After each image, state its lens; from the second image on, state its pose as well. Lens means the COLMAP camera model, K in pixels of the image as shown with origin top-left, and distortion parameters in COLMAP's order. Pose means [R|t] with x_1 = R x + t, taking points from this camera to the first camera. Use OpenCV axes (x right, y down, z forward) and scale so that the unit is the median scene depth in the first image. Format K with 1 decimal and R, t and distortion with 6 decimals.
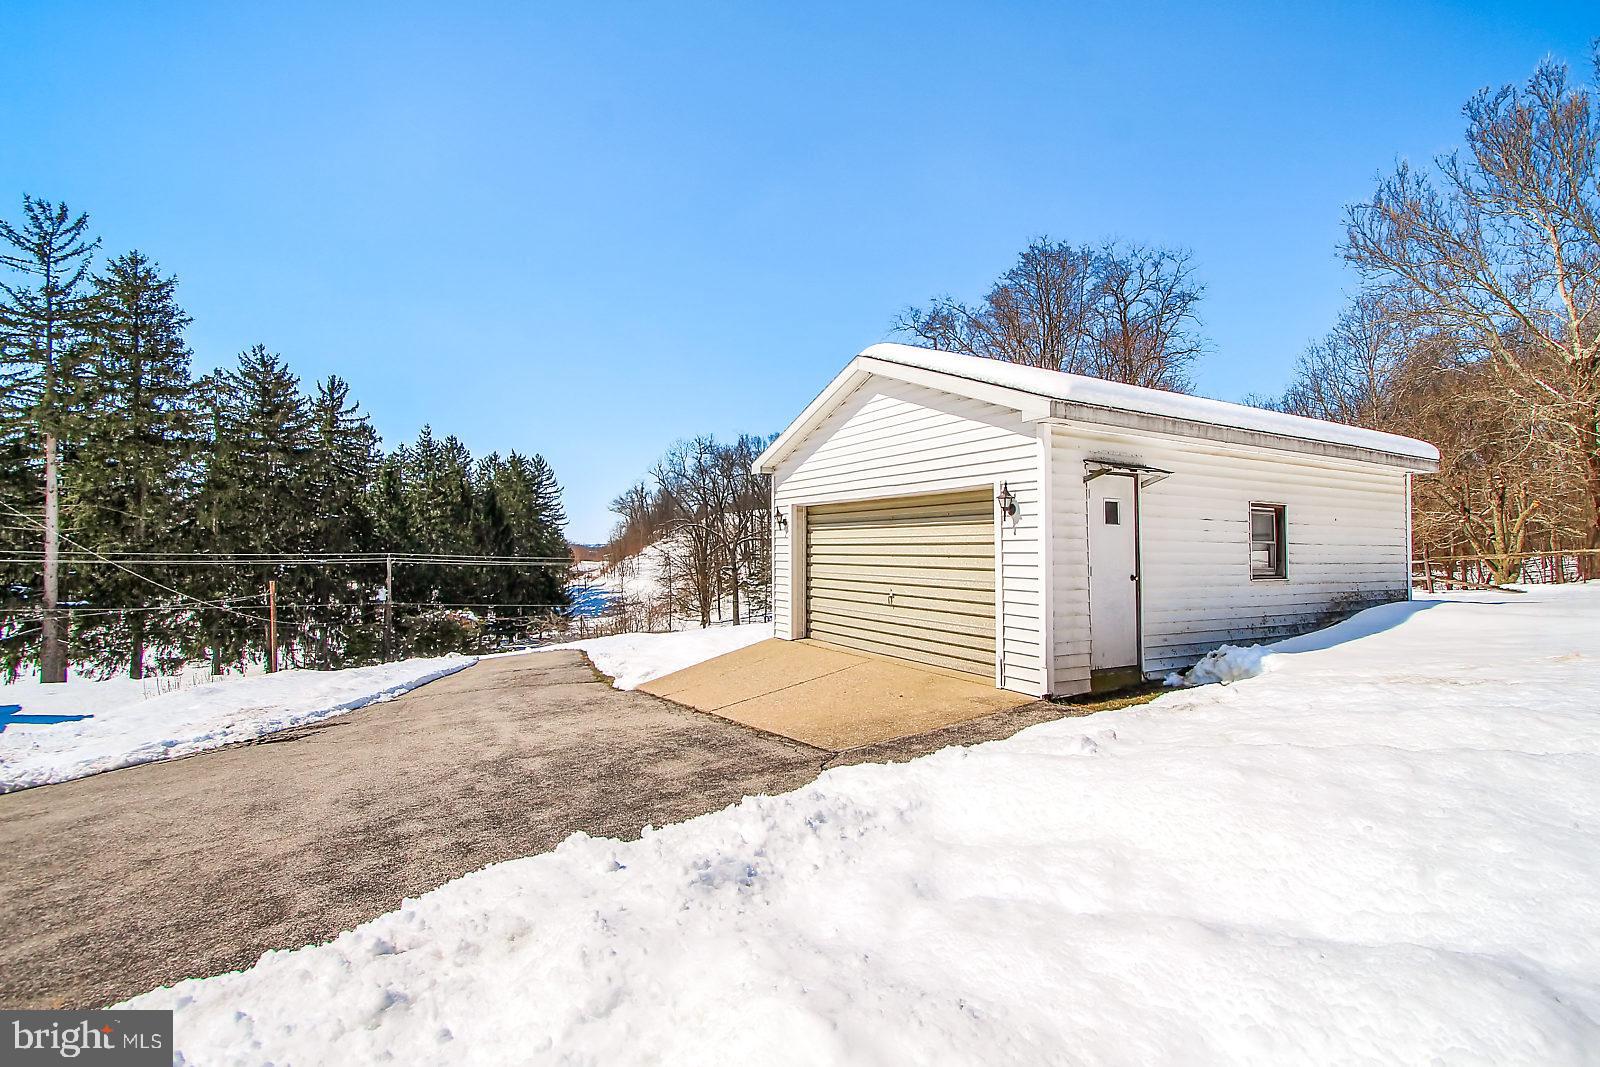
lens RADIAL K [[732.7, 0, 807.0], [0, 732.7, 527.8], [0, 0, 1]] dist [-0.002985, 0.000520]
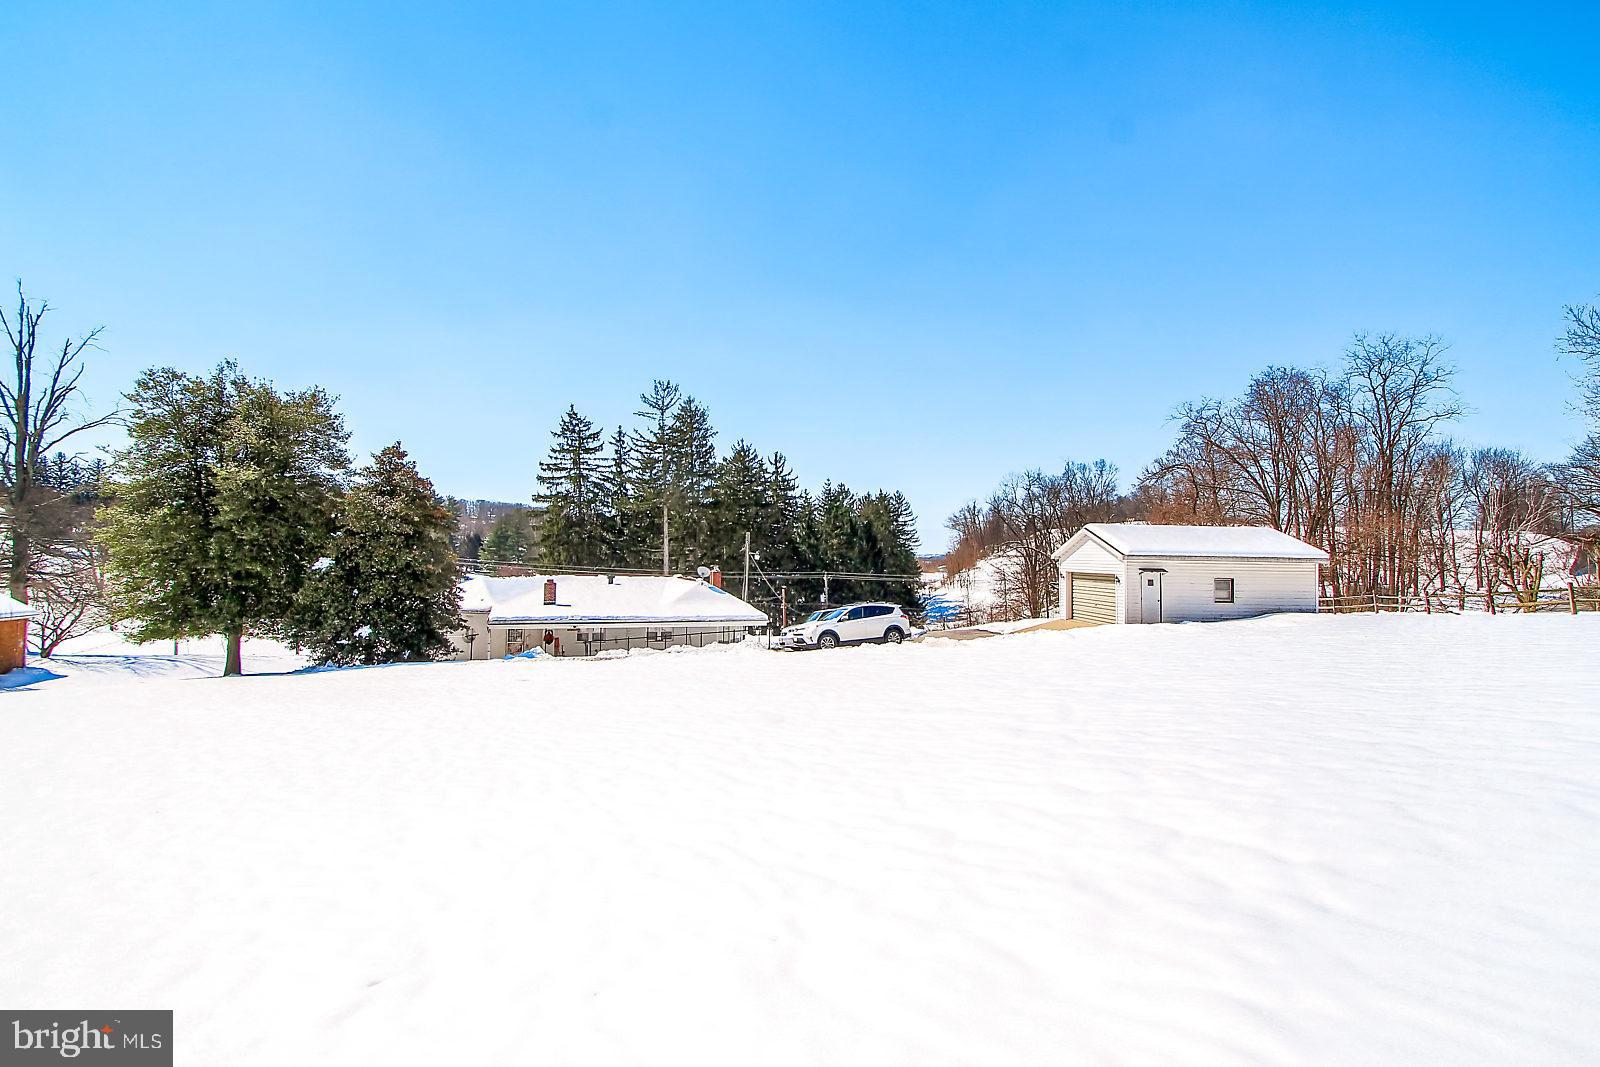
lens RADIAL K [[732.7, 0, 802.3], [0, 732.7, 526.2], [0, 0, 1]] dist [-0.002985, 0.000520]
pose [[0.902323, -0.015540, -0.430781, 0.039512], [0.009020, 0.999812, -0.017173, -0.023288], [0.430966, 0.011610, 0.902293, -0.276662]]
